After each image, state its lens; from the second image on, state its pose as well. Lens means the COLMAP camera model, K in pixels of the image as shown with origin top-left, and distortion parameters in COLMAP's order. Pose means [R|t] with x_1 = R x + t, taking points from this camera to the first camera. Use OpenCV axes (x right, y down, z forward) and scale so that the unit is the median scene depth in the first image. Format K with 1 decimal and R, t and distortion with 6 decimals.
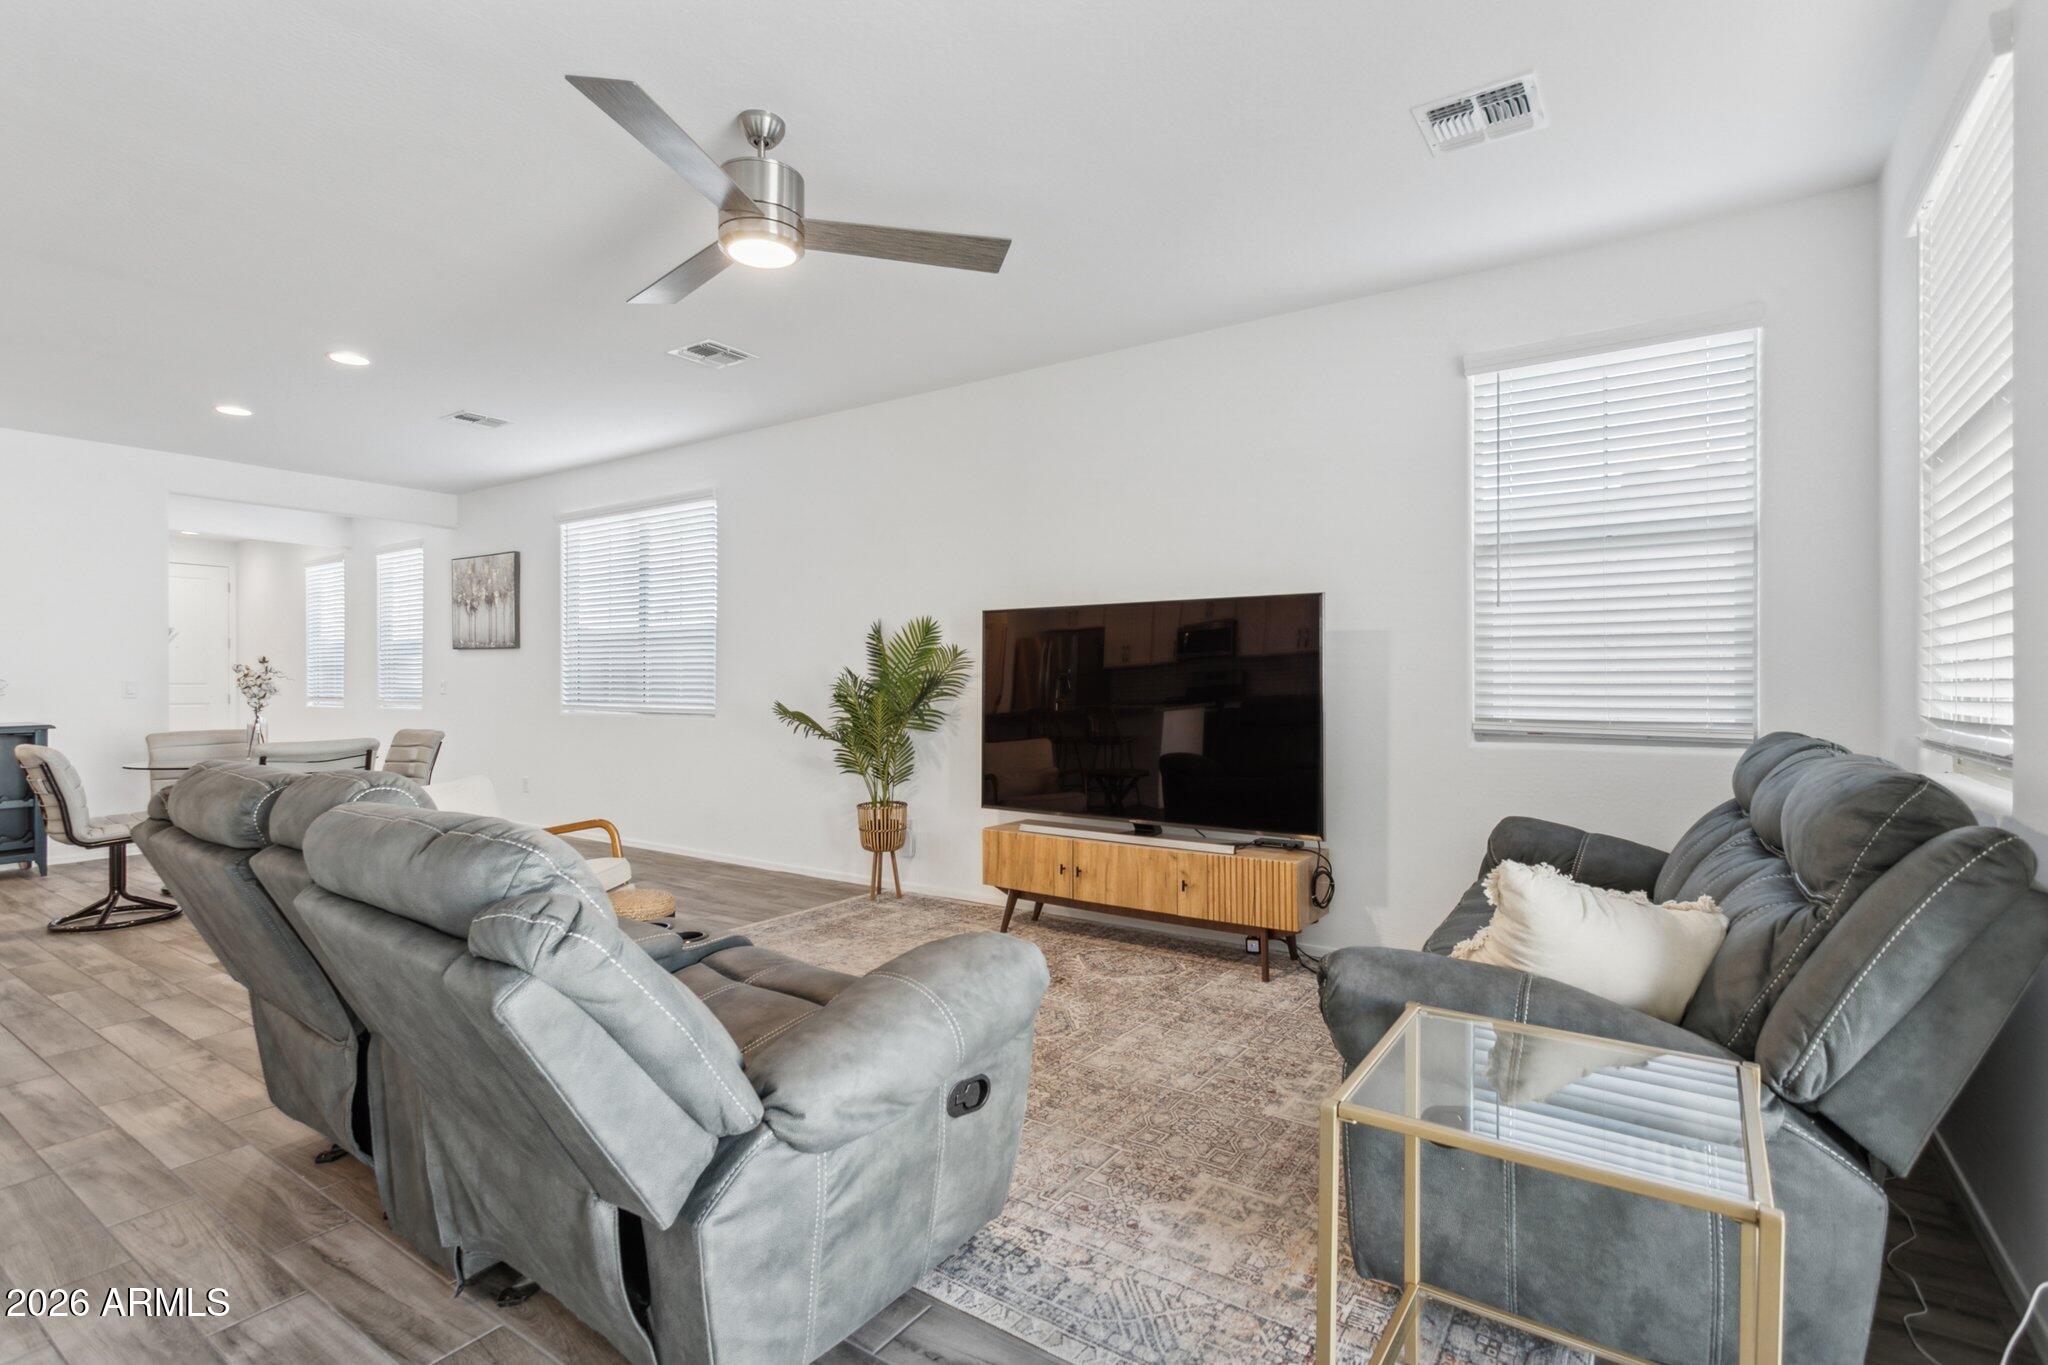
lens RADIAL K [[971.1, 0, 1021.0], [0, 971.1, 678.2], [0, 0, 1]] dist [0.003782, 0.000119]
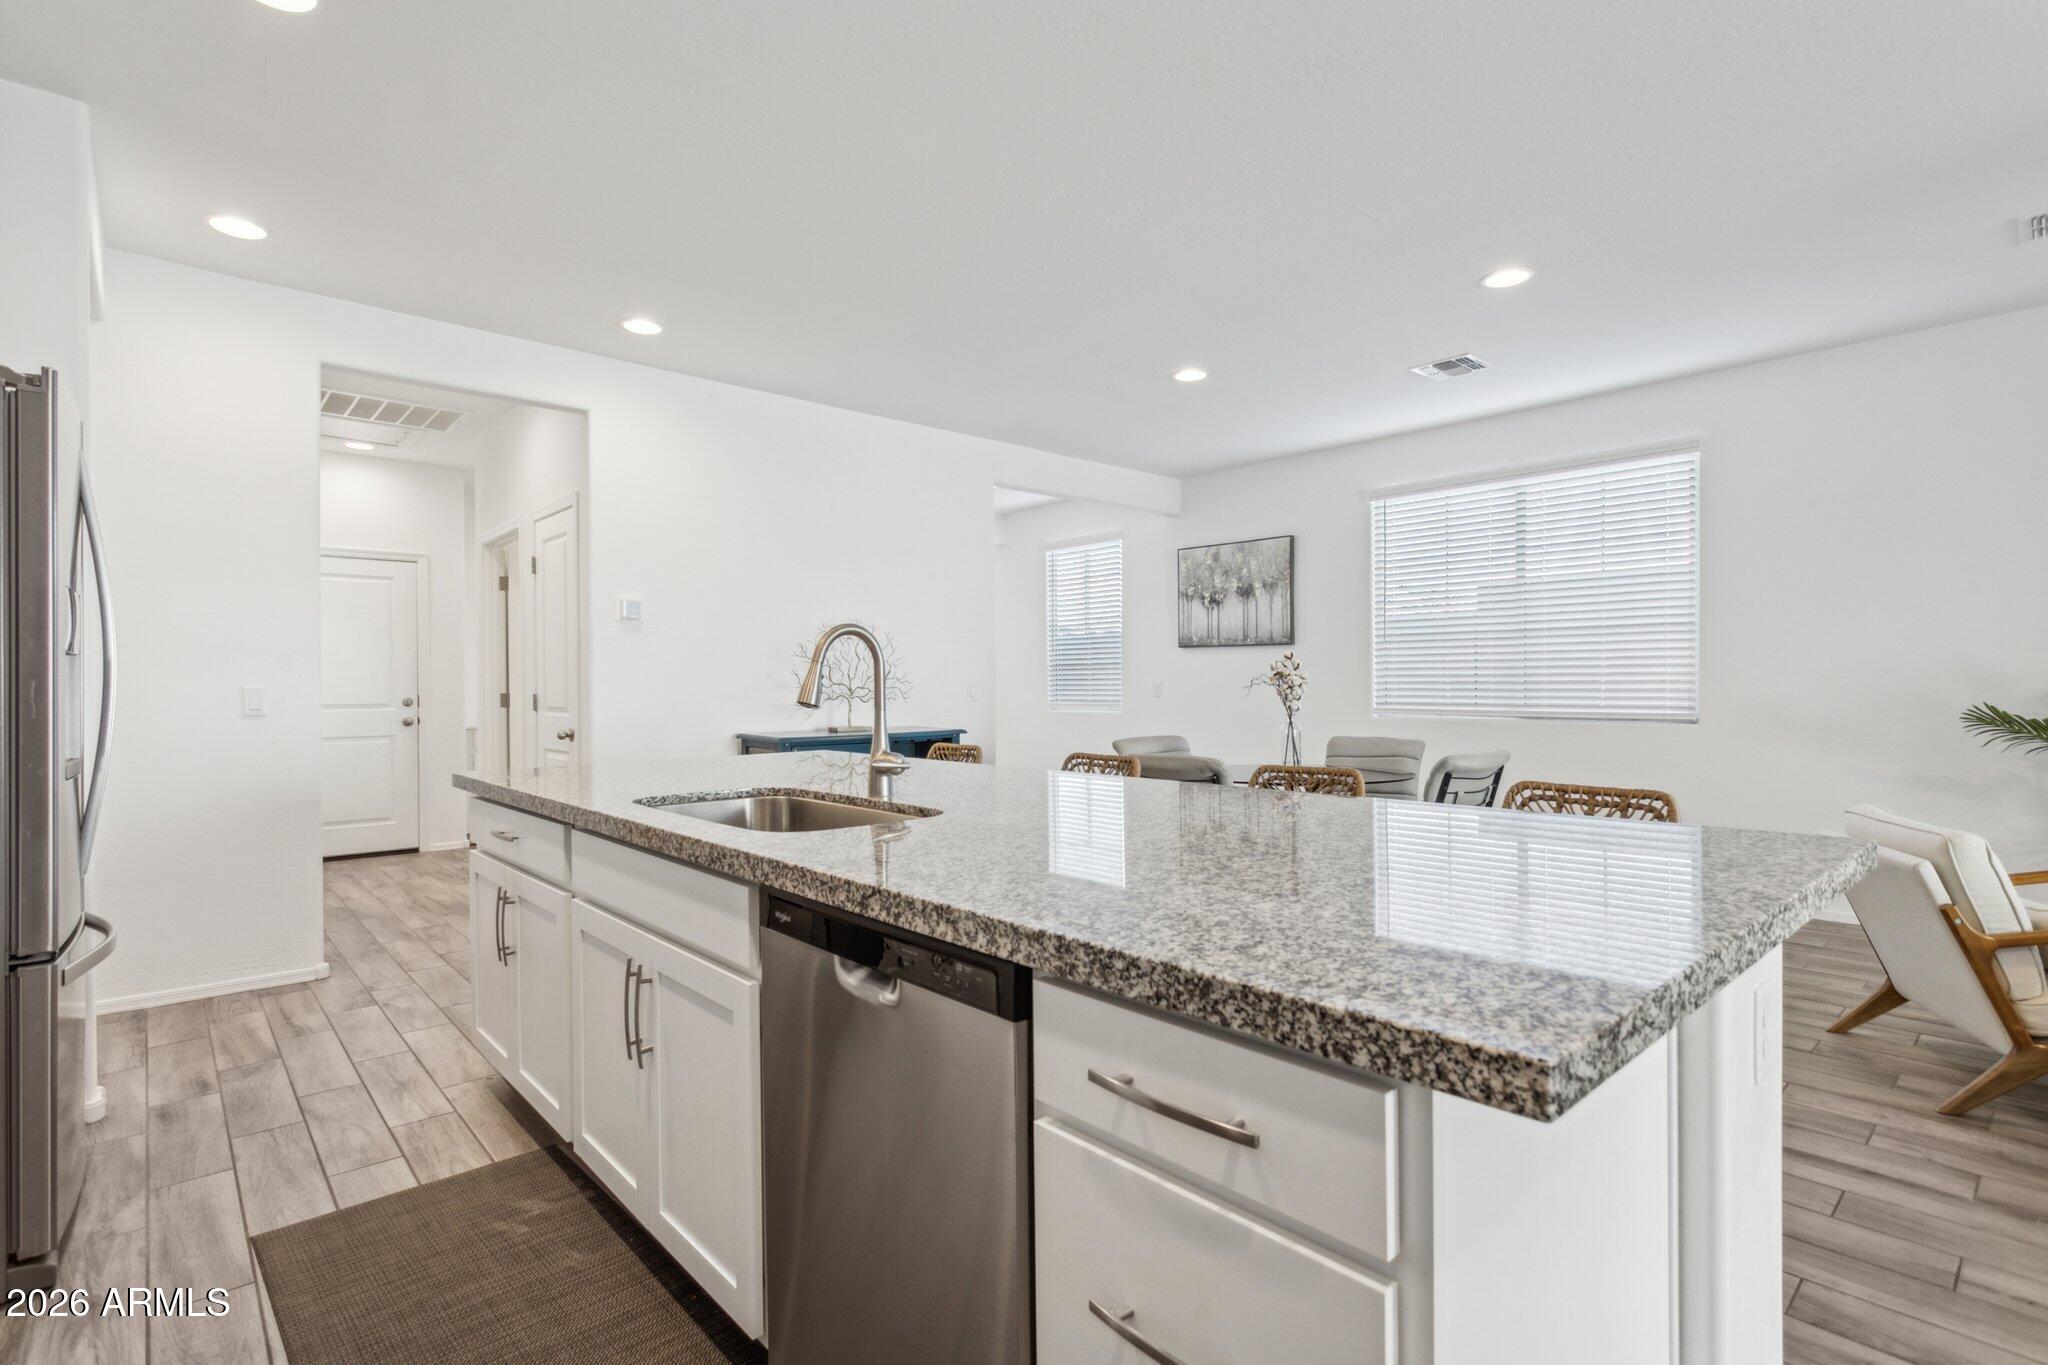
lens RADIAL K [[971.1, 0, 1014.5], [0, 971.1, 687.8], [0, 0, 1]] dist [0.003782, 0.000119]
pose [[0.972231, -0.004609, -0.233979, -0.974516], [0.006407, 0.999955, 0.006925, 0.002247], [0.233937, -0.008231, 0.972217, 0.131516]]
